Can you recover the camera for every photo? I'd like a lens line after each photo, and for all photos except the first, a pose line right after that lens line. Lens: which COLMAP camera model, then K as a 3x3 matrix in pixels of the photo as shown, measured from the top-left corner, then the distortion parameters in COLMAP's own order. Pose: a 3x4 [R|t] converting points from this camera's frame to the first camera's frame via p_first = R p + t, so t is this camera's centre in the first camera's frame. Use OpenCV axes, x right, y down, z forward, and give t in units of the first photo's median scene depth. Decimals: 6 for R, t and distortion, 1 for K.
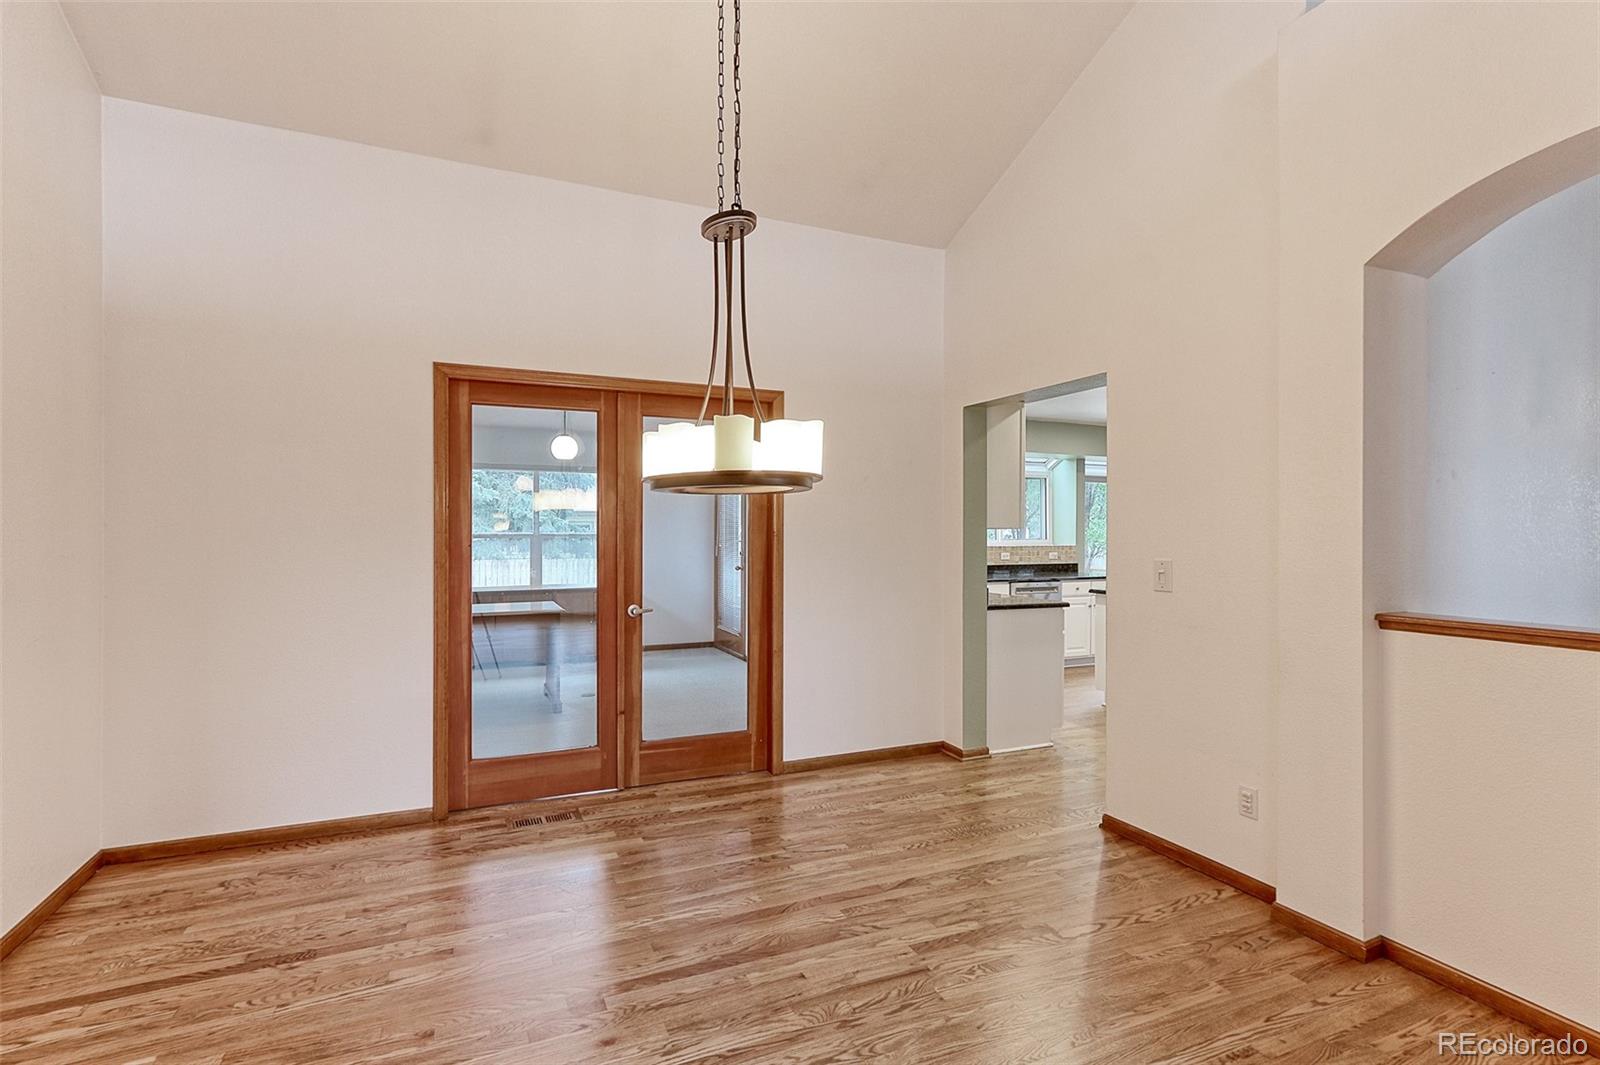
lens RADIAL K [[753.2, 0, 794.6], [0, 753.2, 531.3], [0, 0, 1]] dist [-0.000167, 0.000311]
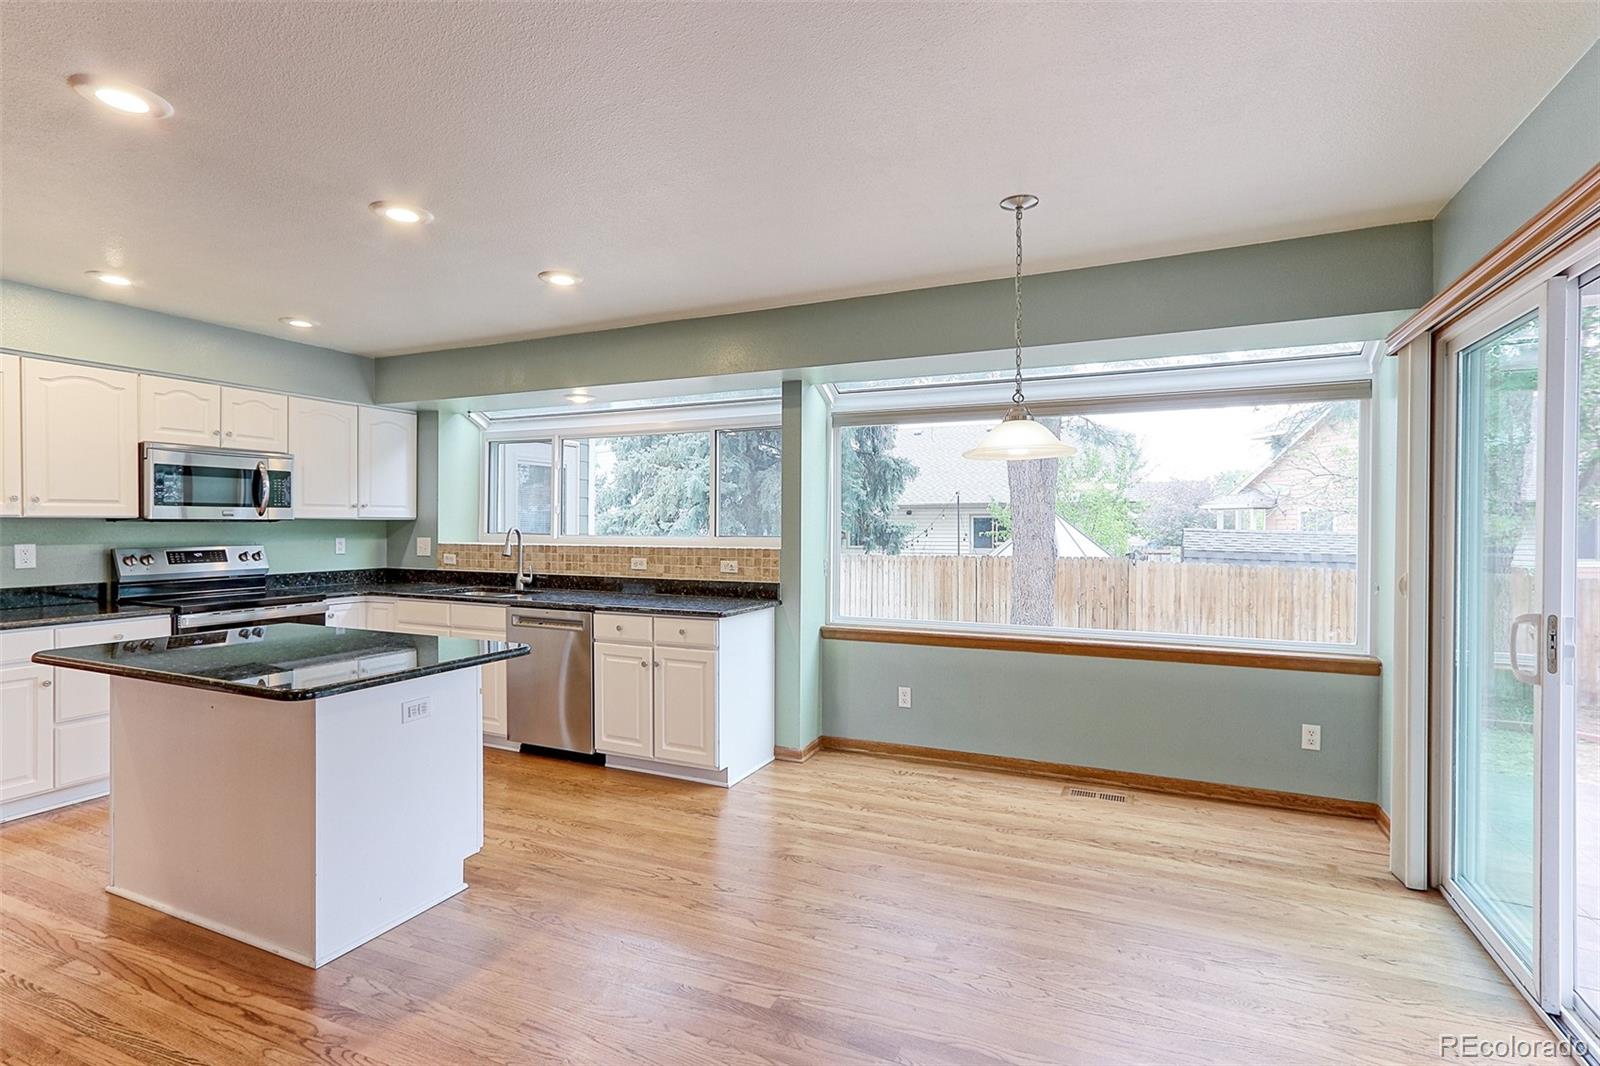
lens RADIAL K [[770.8, 0, 793.0], [0, 770.8, 527.0], [0, 0, 1]] dist [-0.002657, 0.000403]
pose [[0.657803, 0.003808, -0.753181, 0.791573], [-0.000923, 0.999991, 0.004251, 0.000673], [0.753190, -0.002101, 0.657800, 0.660602]]
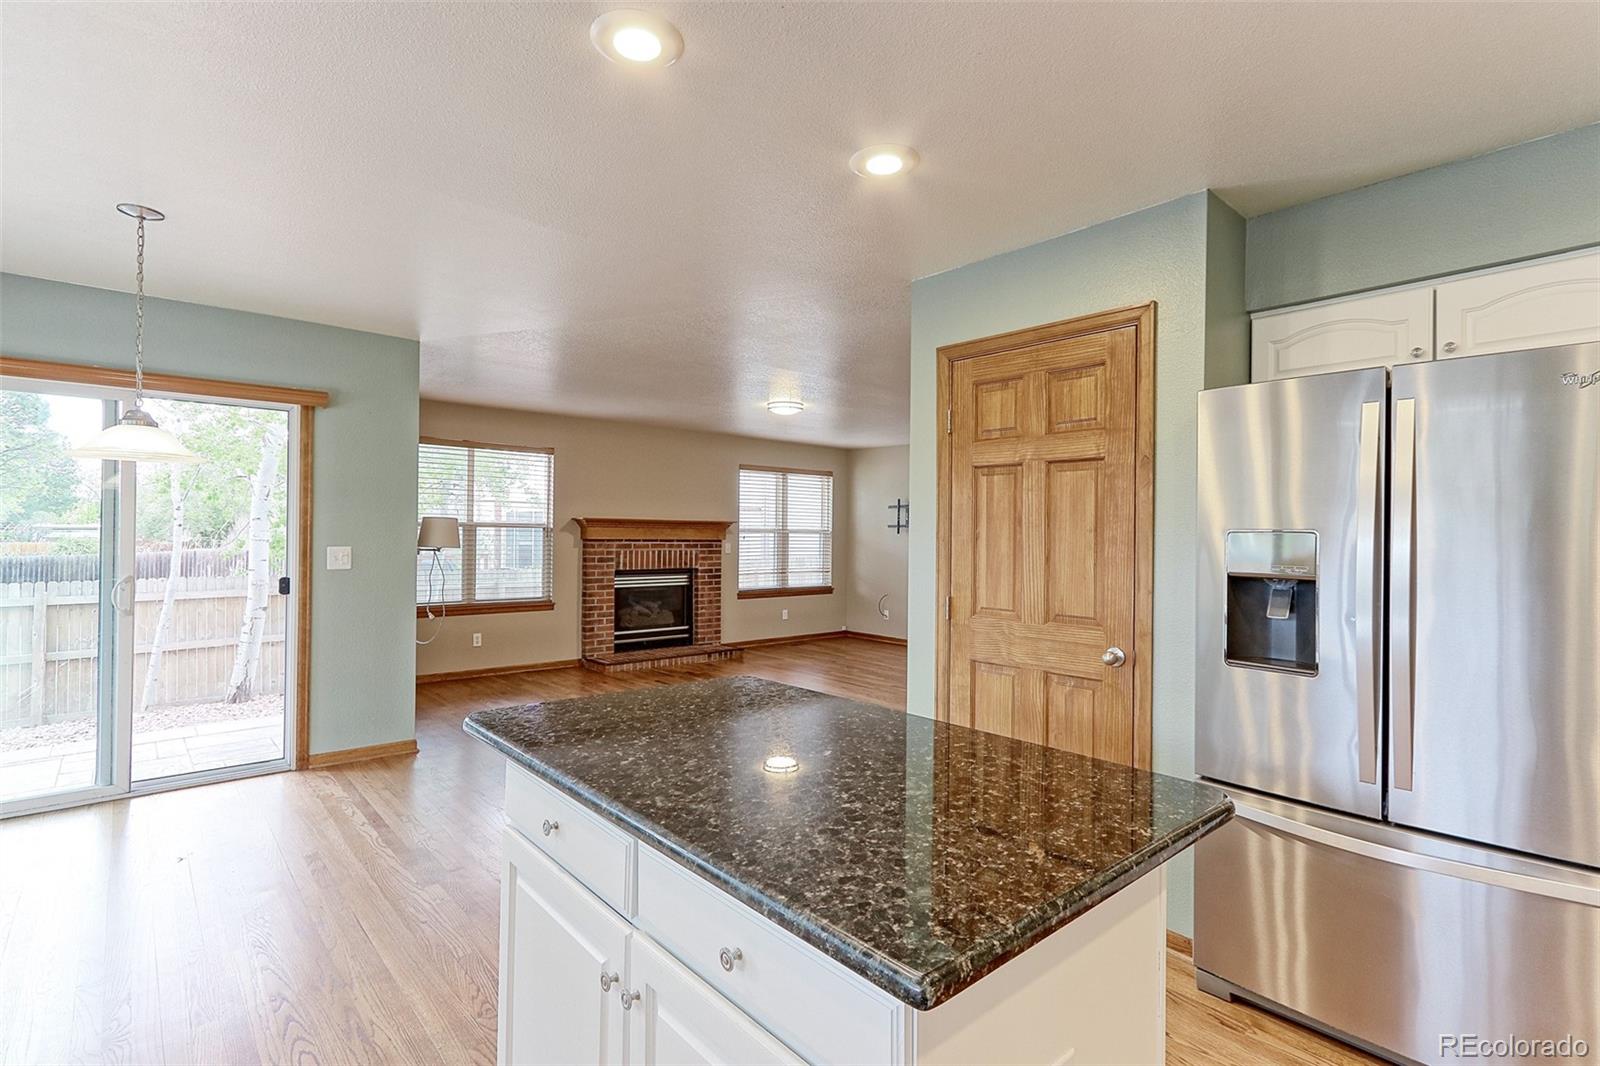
lens RADIAL K [[761.2, 0, 792.8], [0, 761.2, 531.4], [0, 0, 1]] dist [-0.000031, 0.001910]
pose [[-0.294149, -0.000748, 0.955759, 0.199945], [-0.014215, 0.999893, -0.003592, 0.000343], [-0.955654, -0.014643, -0.294128, 0.775514]]
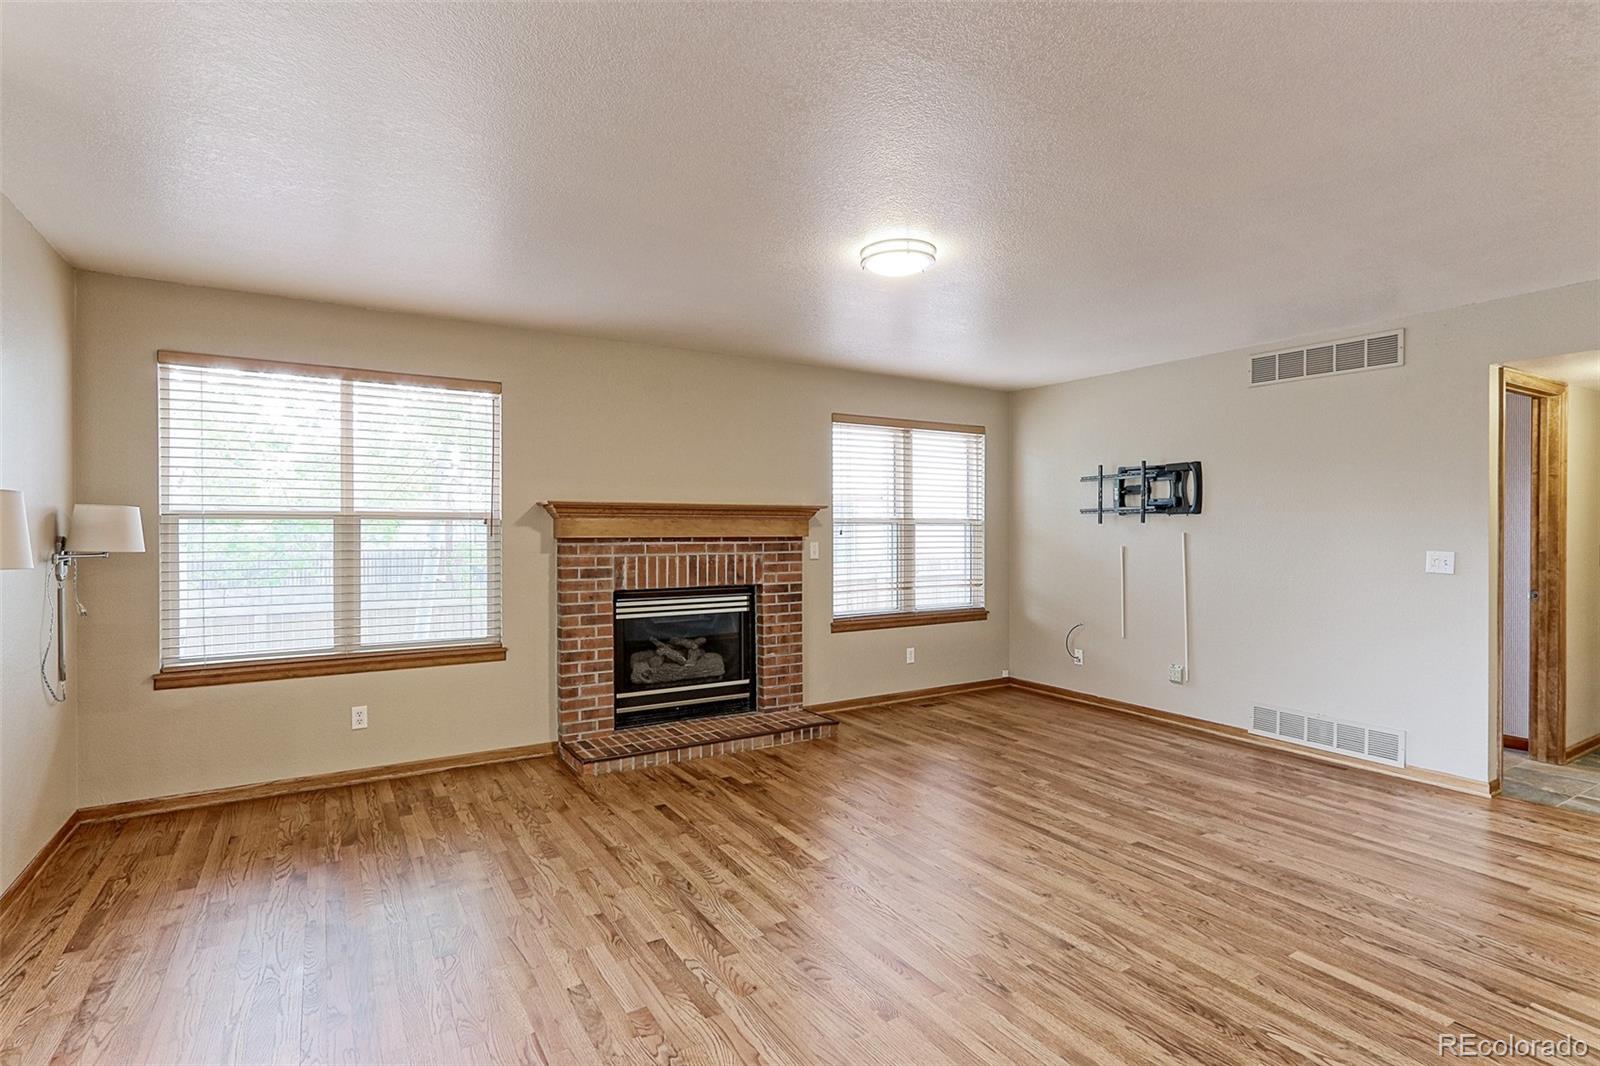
lens RADIAL K [[785.5, 0, 793.0], [0, 785.5, 530.7], [0, 0, 1]] dist [0.001993, 0.000315]
pose [[-0.133331, -0.004130, 0.991063, 0.587113], [-0.002940, 0.999989, 0.003772, 0.002175], [-0.991067, -0.002411, -0.133342, 0.654035]]
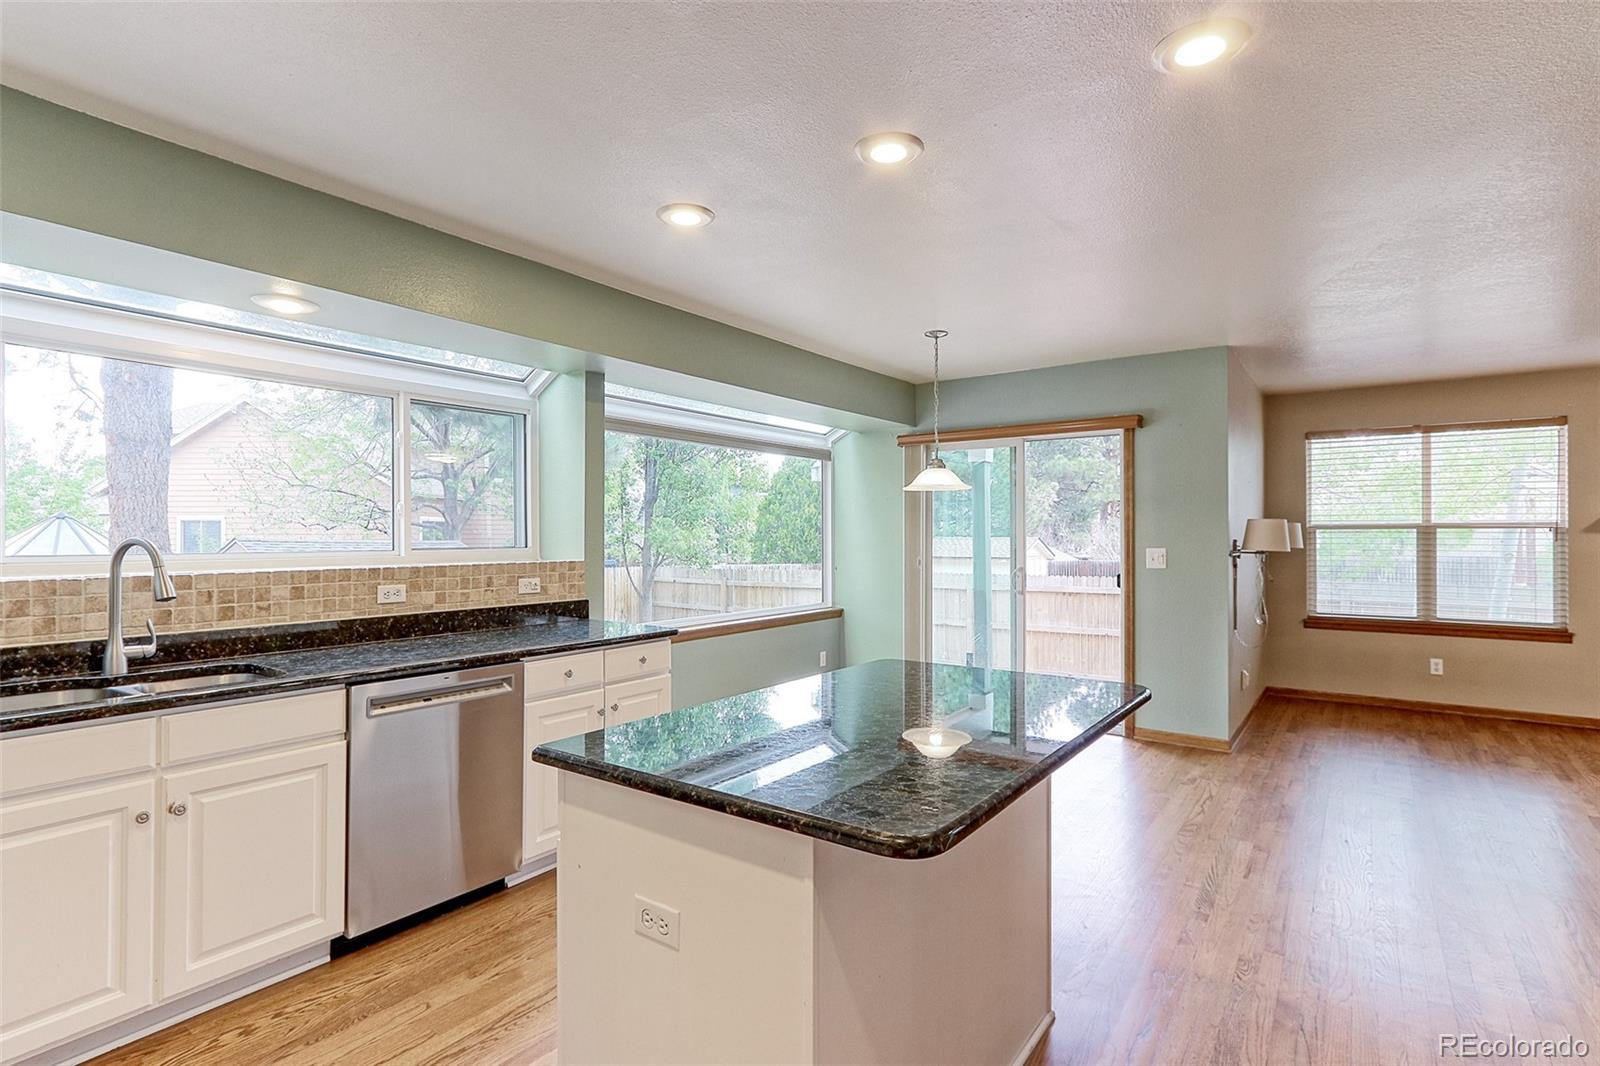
lens RADIAL K [[785.5, 0, 793.0], [0, 785.5, 530.7], [0, 0, 1]] dist [0.001993, 0.000315]
pose [[0.867971, 0.001667, 0.496612, 0.248123], [-0.000264, 0.999996, -0.002895, 0.001518], [-0.496615, 0.002381, 0.867968, 0.526926]]
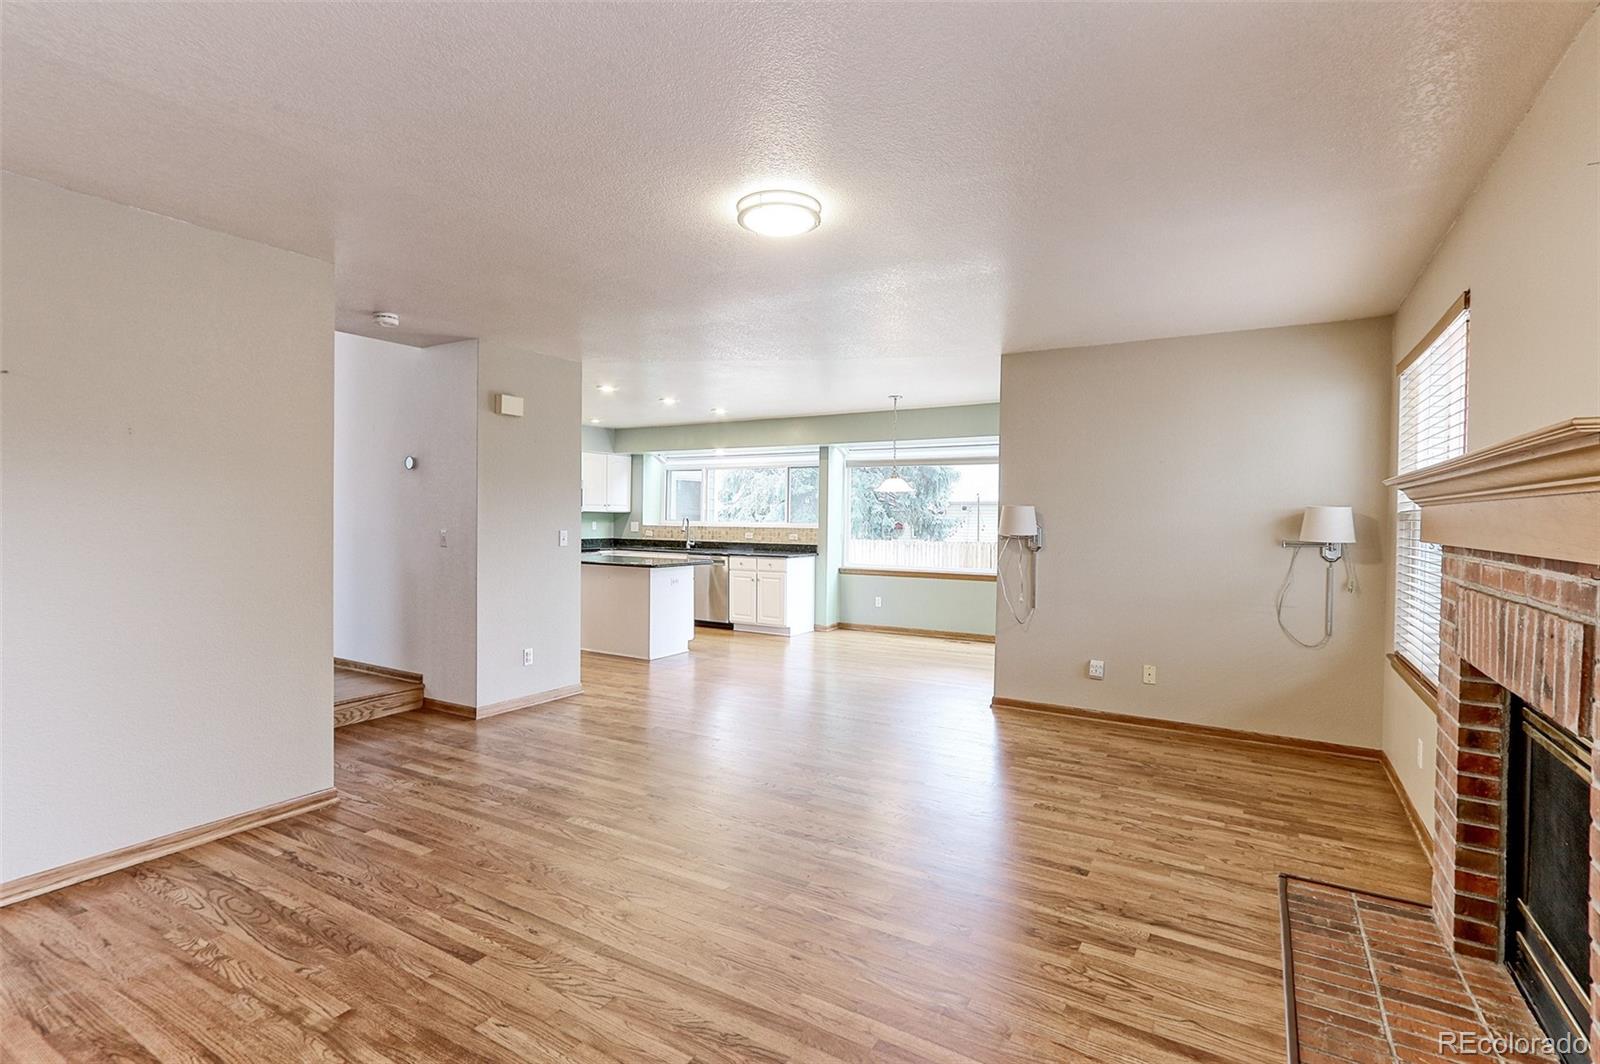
lens RADIAL K [[761.2, 0, 792.8], [0, 761.2, 530.4], [0, 0, 1]] dist [-0.000031, 0.001910]
pose [[0.565303, 0.019982, -0.824642, 1.262611], [-0.008710, 0.999795, 0.018255, 0.001870], [0.824838, -0.003137, 0.565361, 0.359885]]
